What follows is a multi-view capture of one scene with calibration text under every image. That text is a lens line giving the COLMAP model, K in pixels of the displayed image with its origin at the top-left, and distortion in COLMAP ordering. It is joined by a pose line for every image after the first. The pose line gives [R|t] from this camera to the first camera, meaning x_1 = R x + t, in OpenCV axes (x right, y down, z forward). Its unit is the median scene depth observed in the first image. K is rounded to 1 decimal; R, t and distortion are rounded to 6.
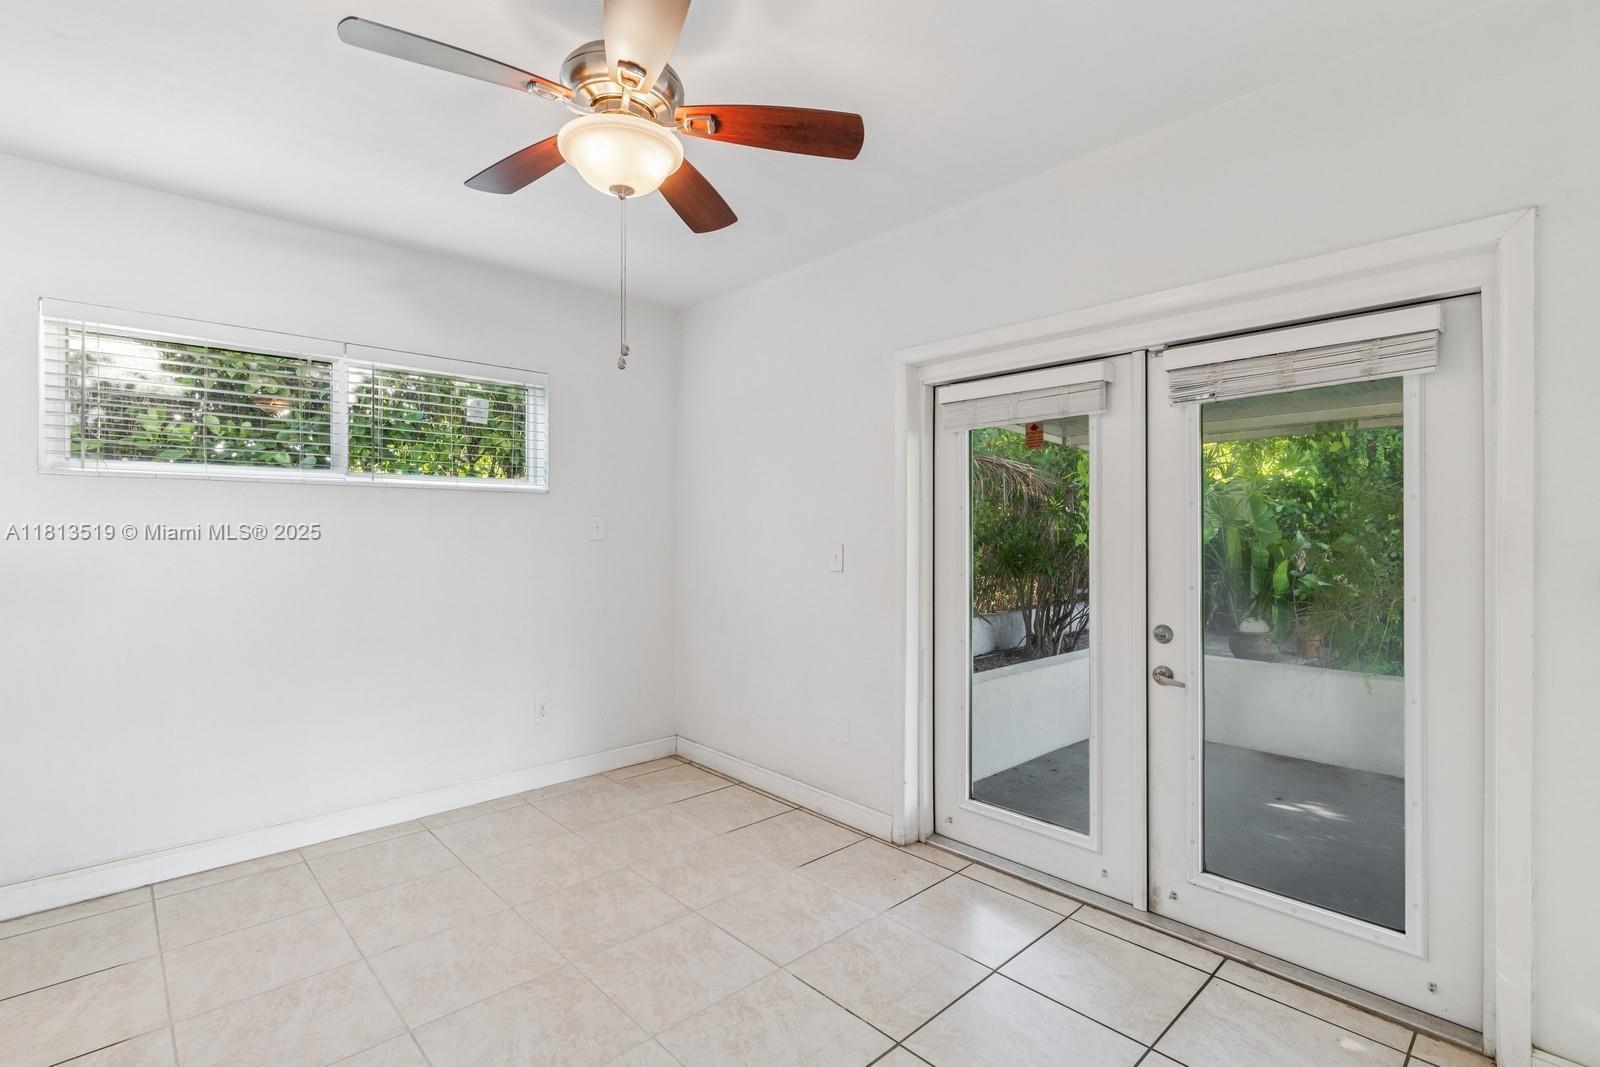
lens RADIAL K [[737.0, 0, 806.5], [0, 737.0, 534.2], [0, 0, 1]] dist [0.001271, -0.000230]
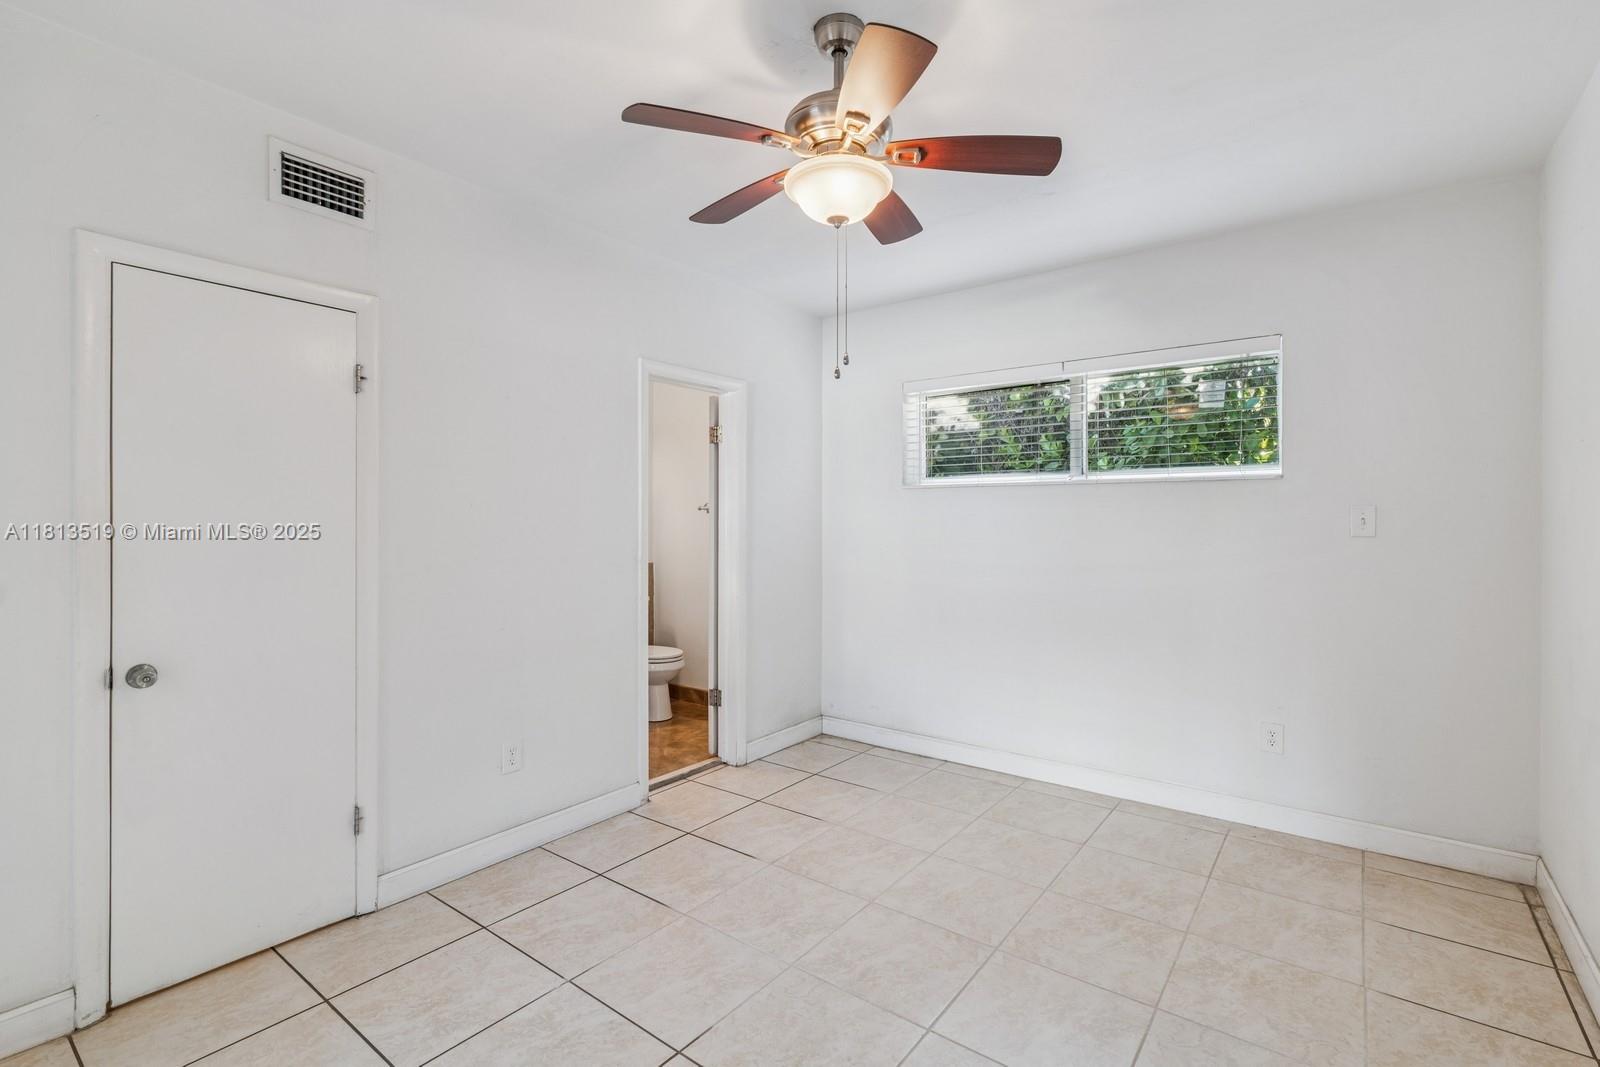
lens RADIAL K [[737.0, 0, 806.5], [0, 737.0, 534.2], [0, 0, 1]] dist [0.001271, -0.000230]
pose [[0.164414, 0.017512, -0.986236, 0.439997], [-0.004232, 0.999846, 0.017048, -0.006775], [0.986382, 0.001371, 0.164463, 0.394085]]
